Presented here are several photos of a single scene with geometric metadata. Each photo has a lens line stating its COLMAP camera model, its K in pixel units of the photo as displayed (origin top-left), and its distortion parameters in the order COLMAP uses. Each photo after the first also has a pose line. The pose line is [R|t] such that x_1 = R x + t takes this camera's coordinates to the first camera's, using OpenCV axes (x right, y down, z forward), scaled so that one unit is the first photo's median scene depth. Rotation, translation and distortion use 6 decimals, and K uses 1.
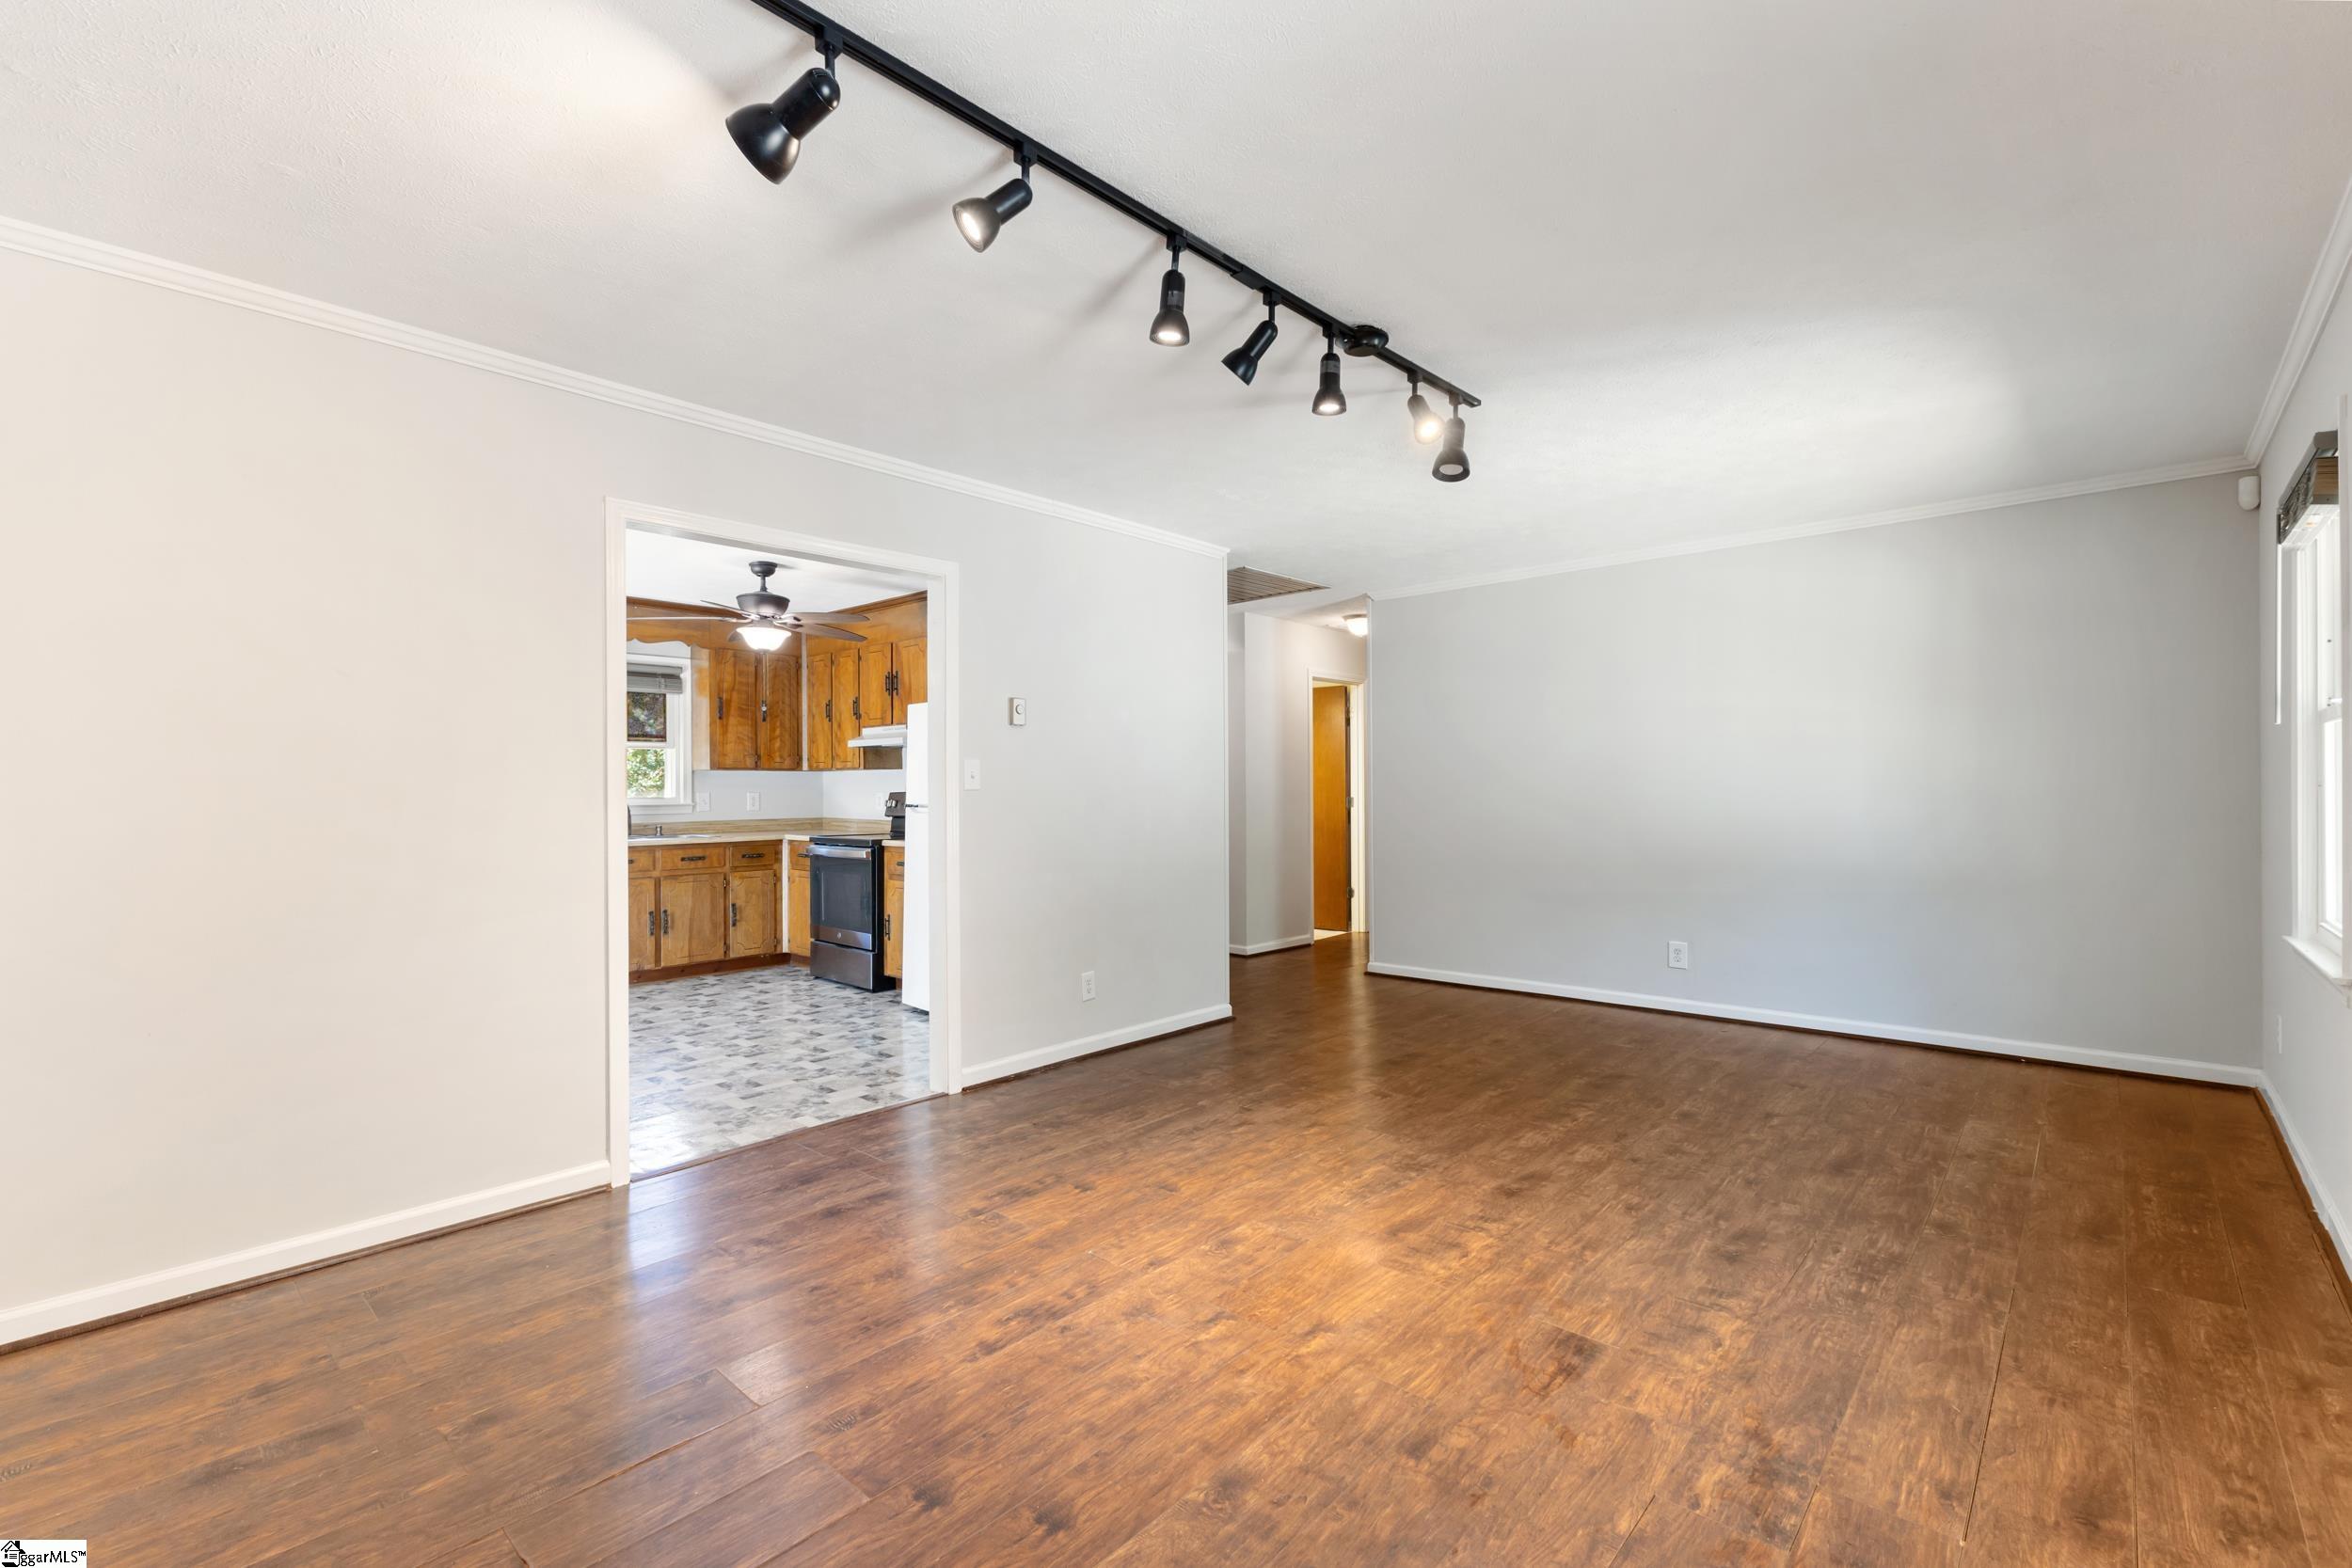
lens RADIAL K [[1031.2, 0, 1168.7], [0, 1031.2, 796.7], [0, 0, 1]] dist [0.011138, -0.004608]
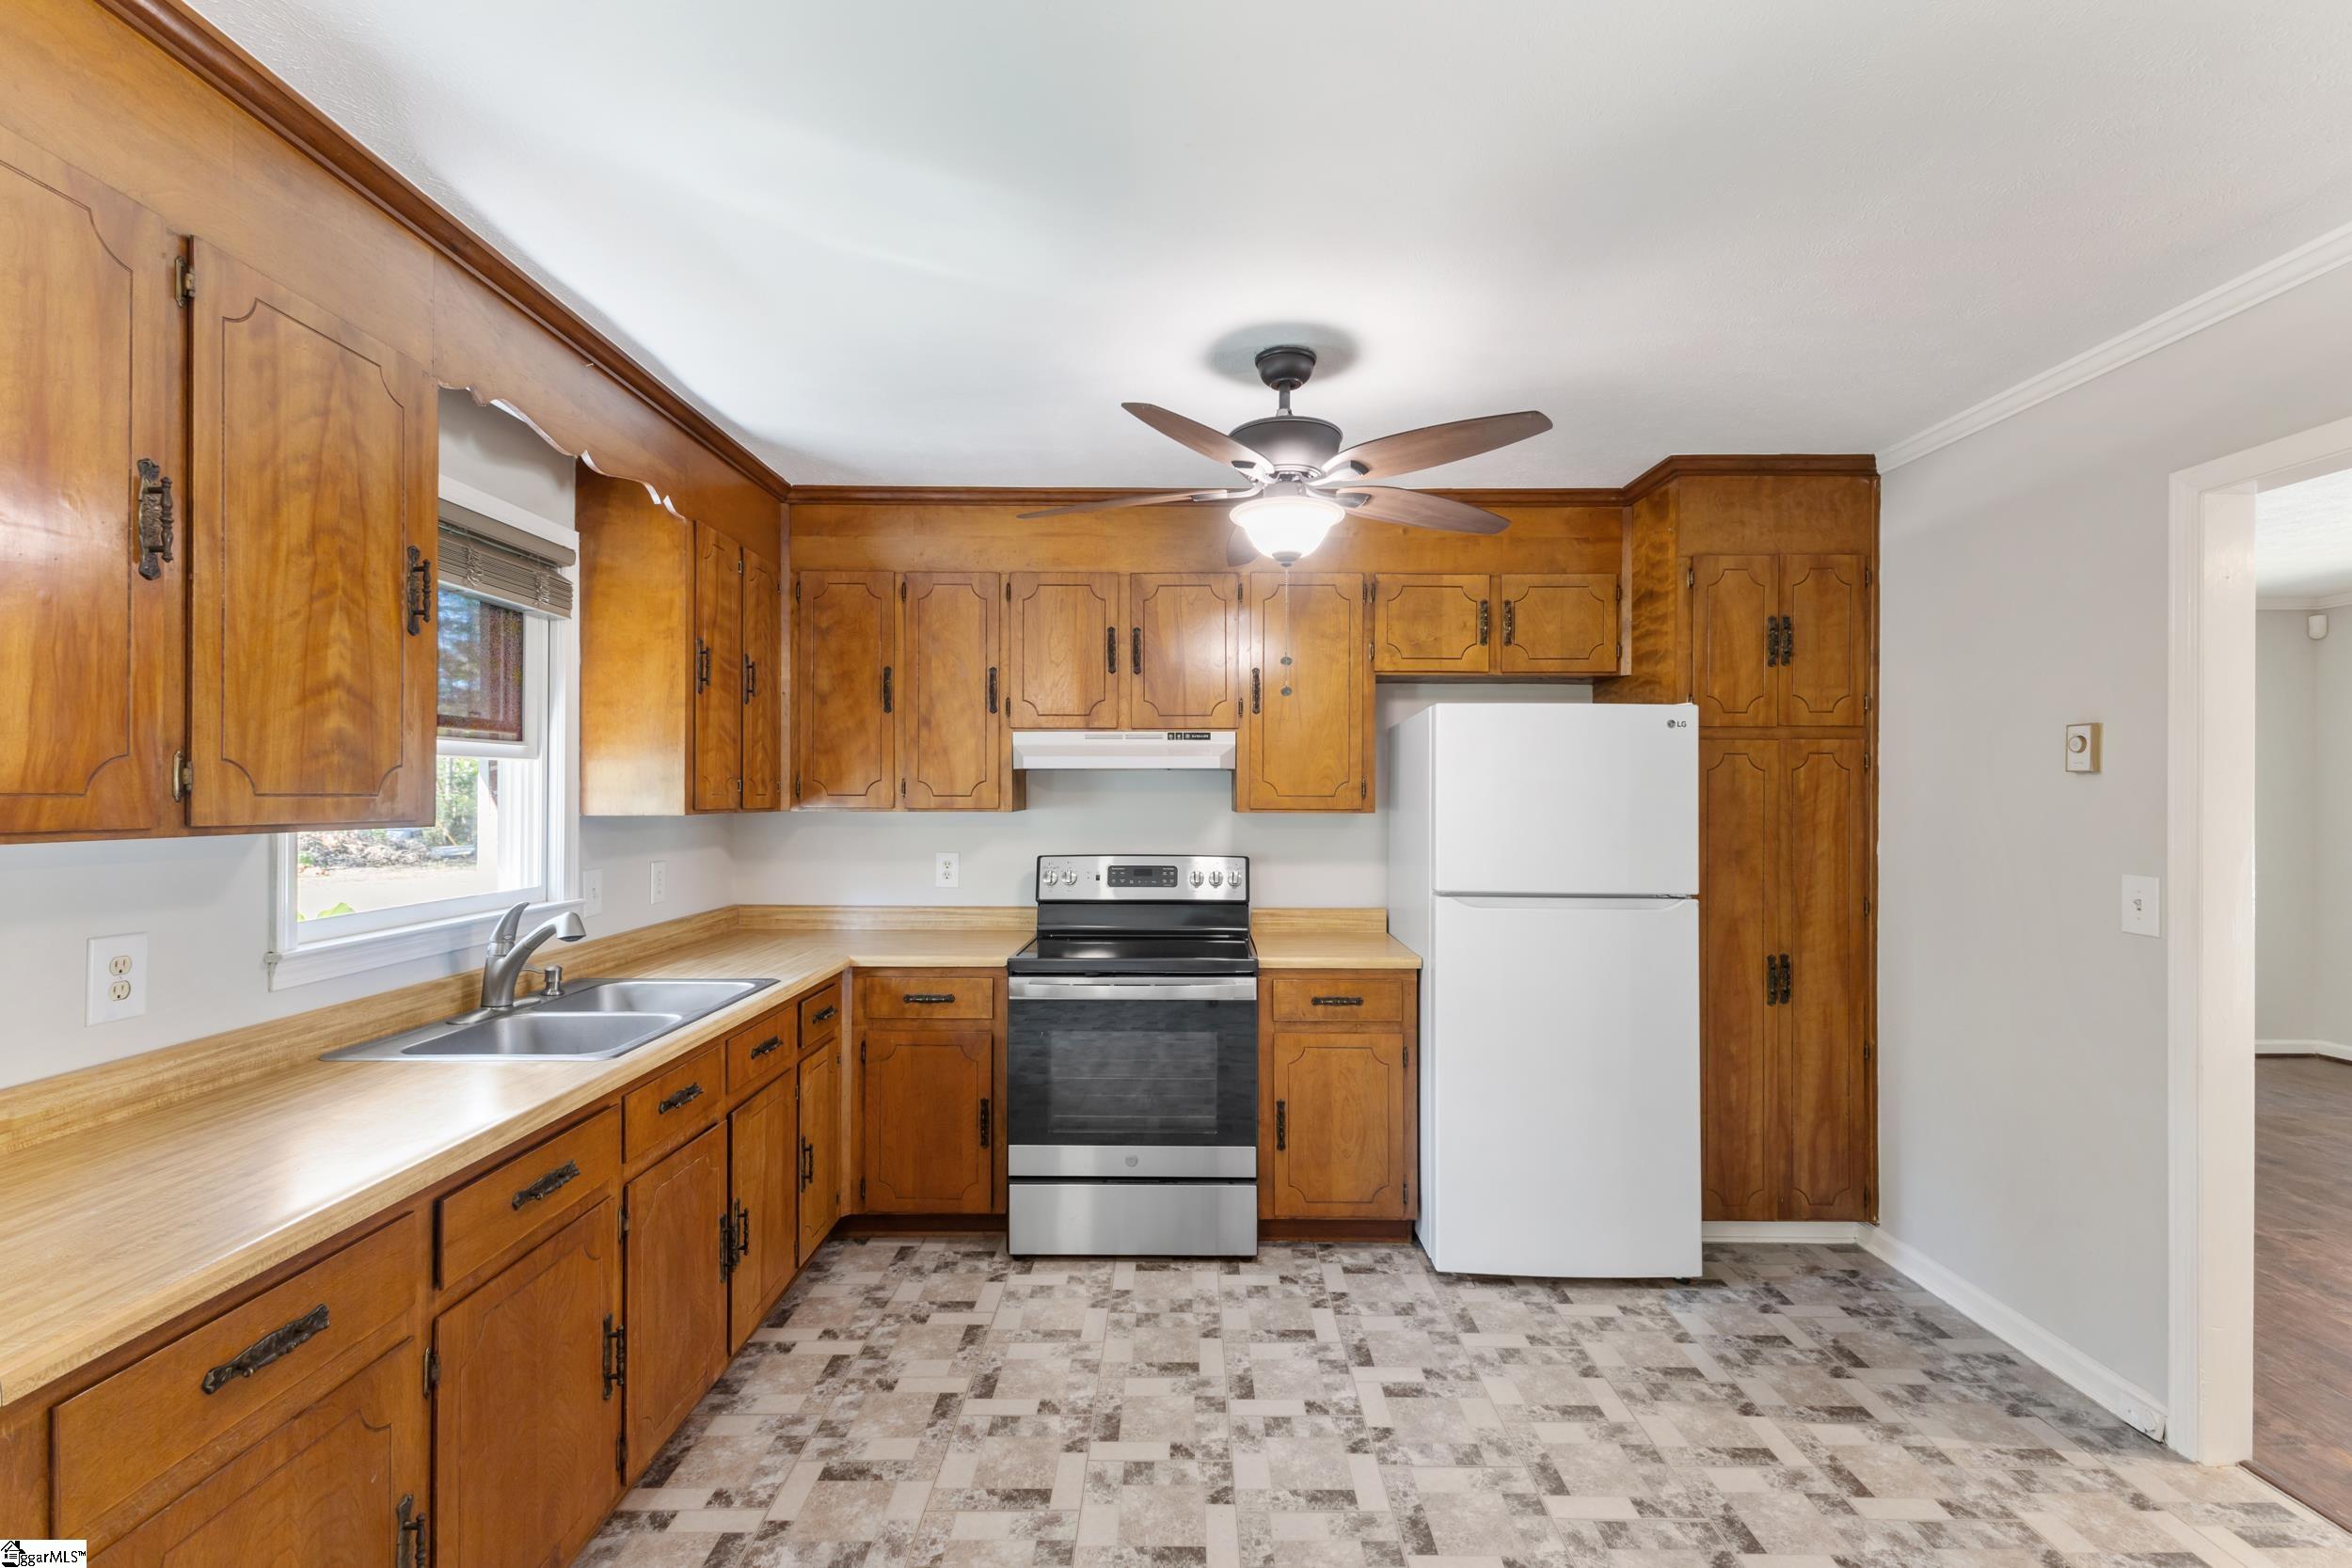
lens RADIAL K [[1031.2, 0, 1171.0], [0, 1031.2, 792.6], [0, 0, 1]] dist [0.011138, -0.004608]
pose [[0.735816, 0.003426, 0.677173, -0.585808], [0.002295, 0.999969, -0.007553, -0.032288], [-0.677177, 0.007112, 0.735785, 0.580448]]
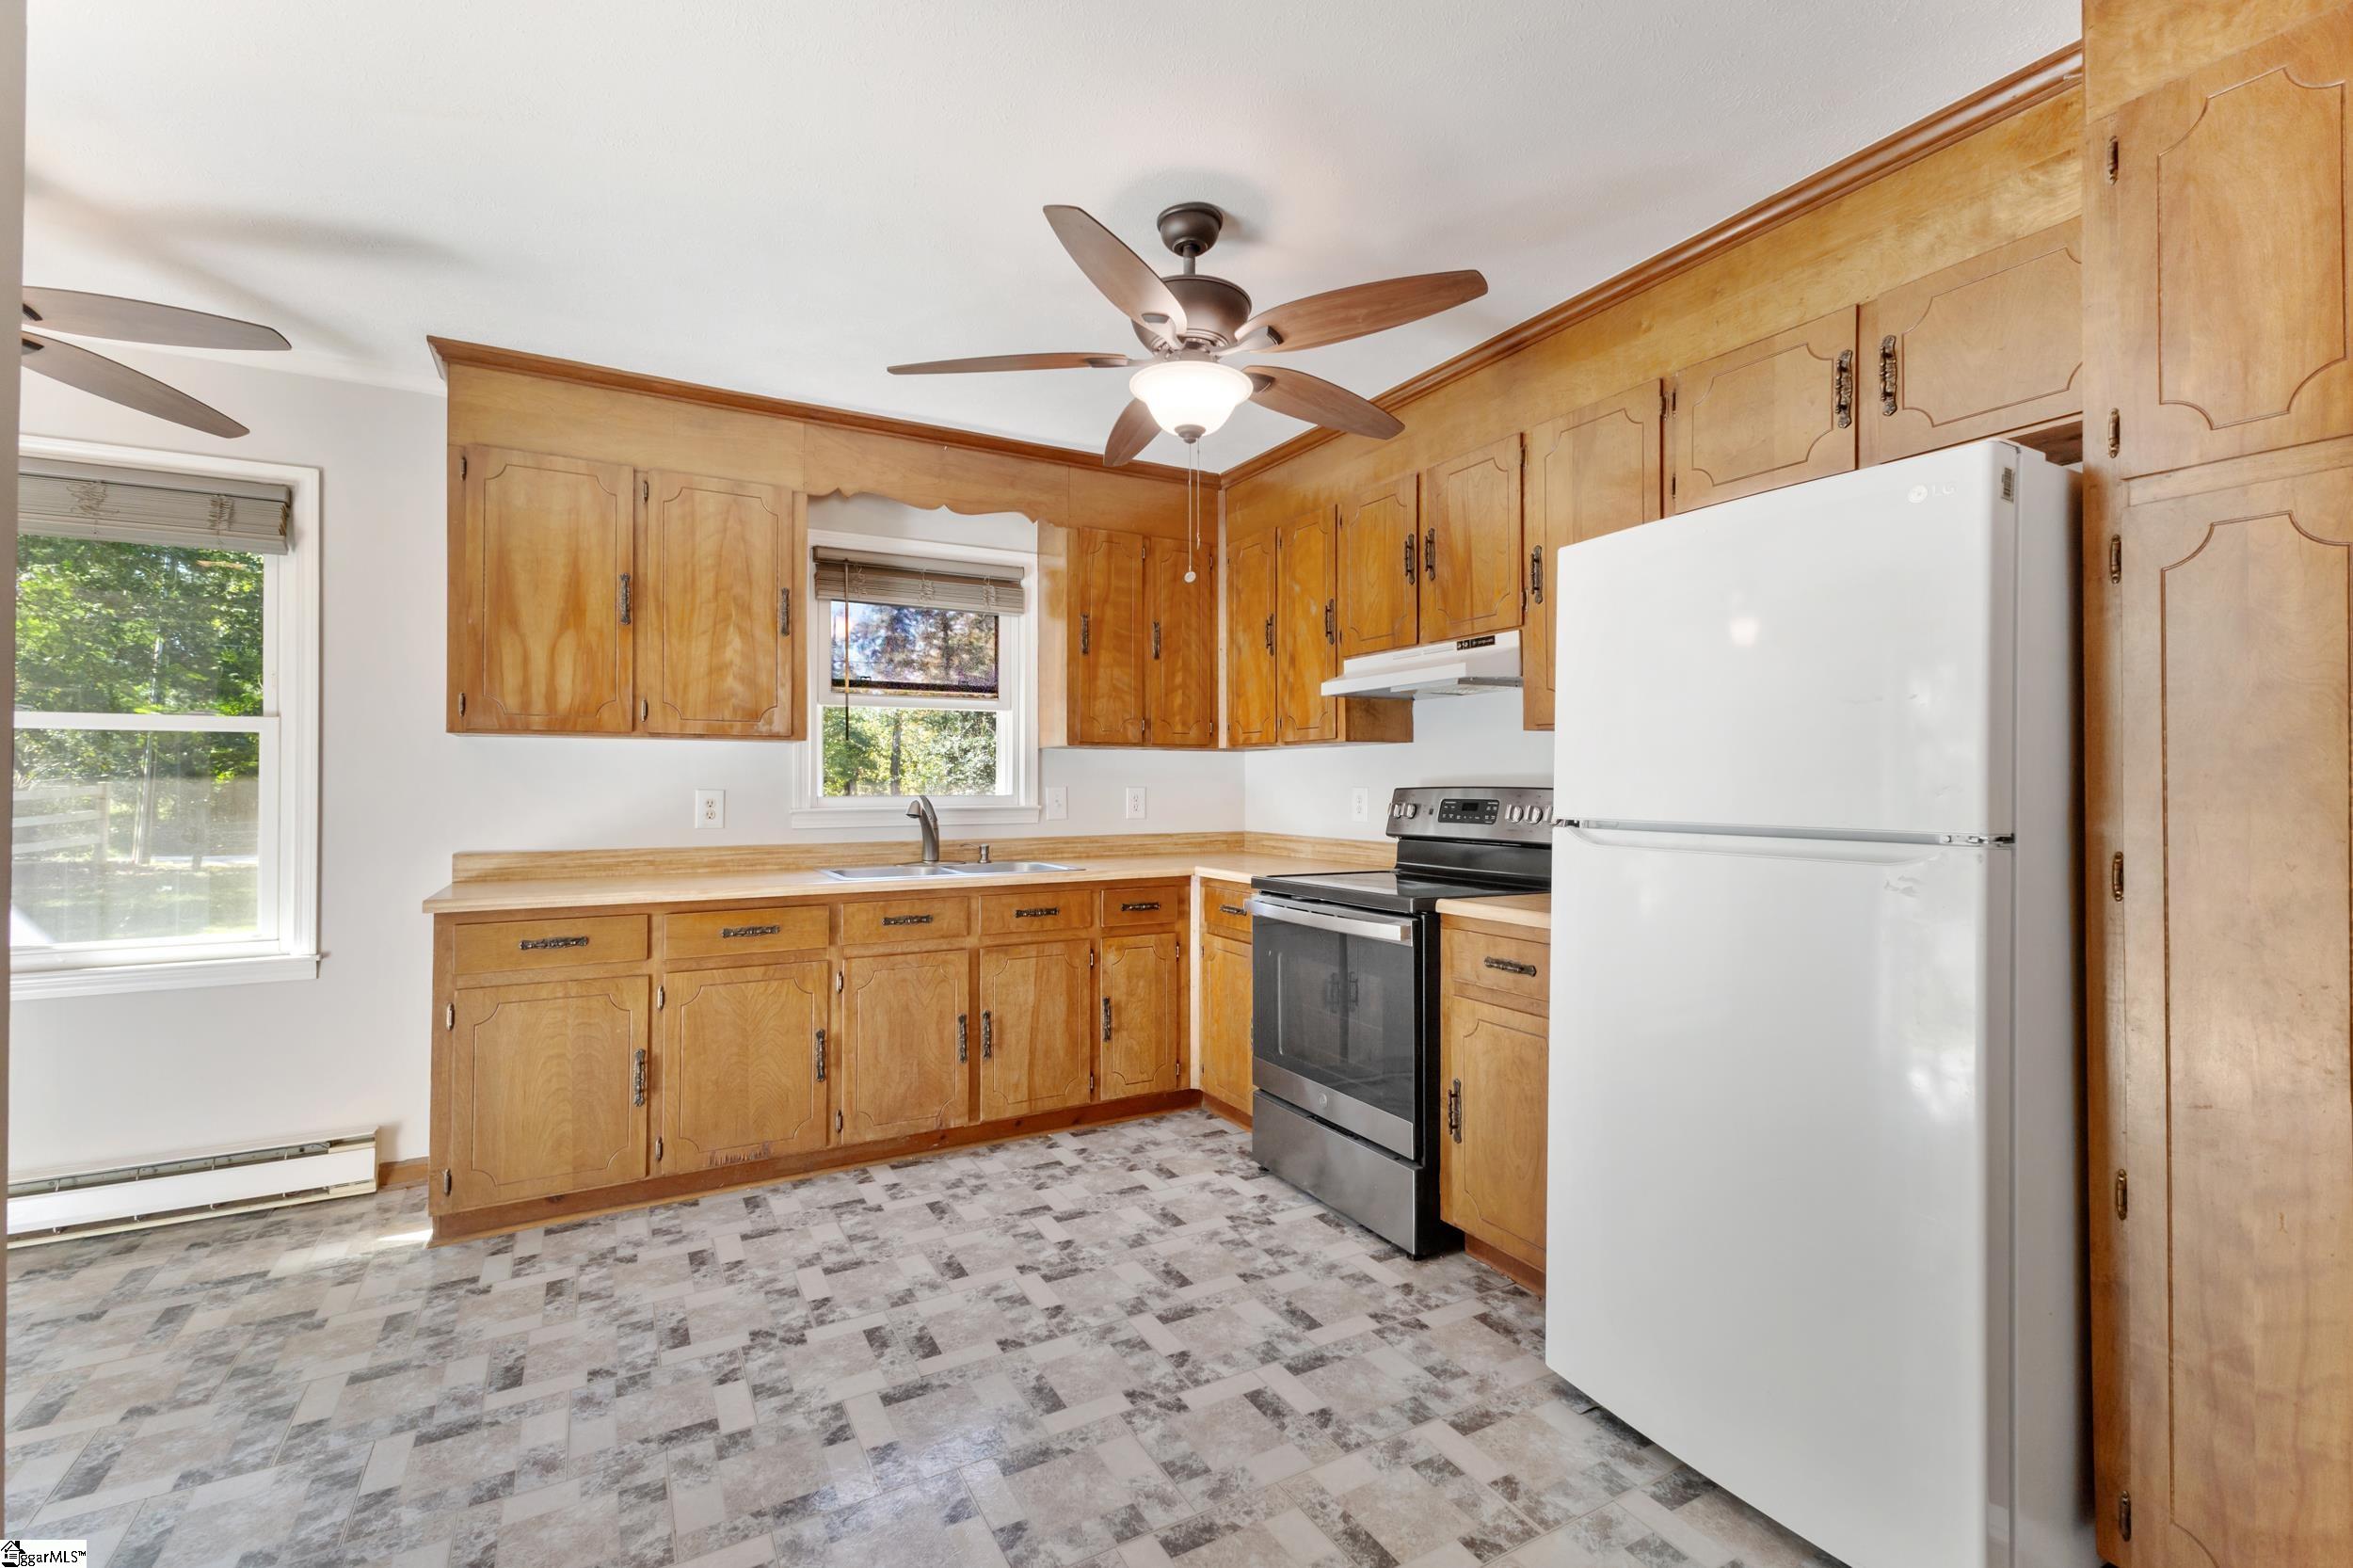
lens RADIAL K [[1031.8, 0, 1162.0], [0, 1031.8, 774.2], [0, 0, 1]] dist [0.011138, -0.004608]
pose [[0.946922, -0.002405, -0.321454, -0.221749], [-0.003780, 0.999820, -0.018613, -0.000933], [0.321441, 0.018840, 0.946742, 0.501303]]
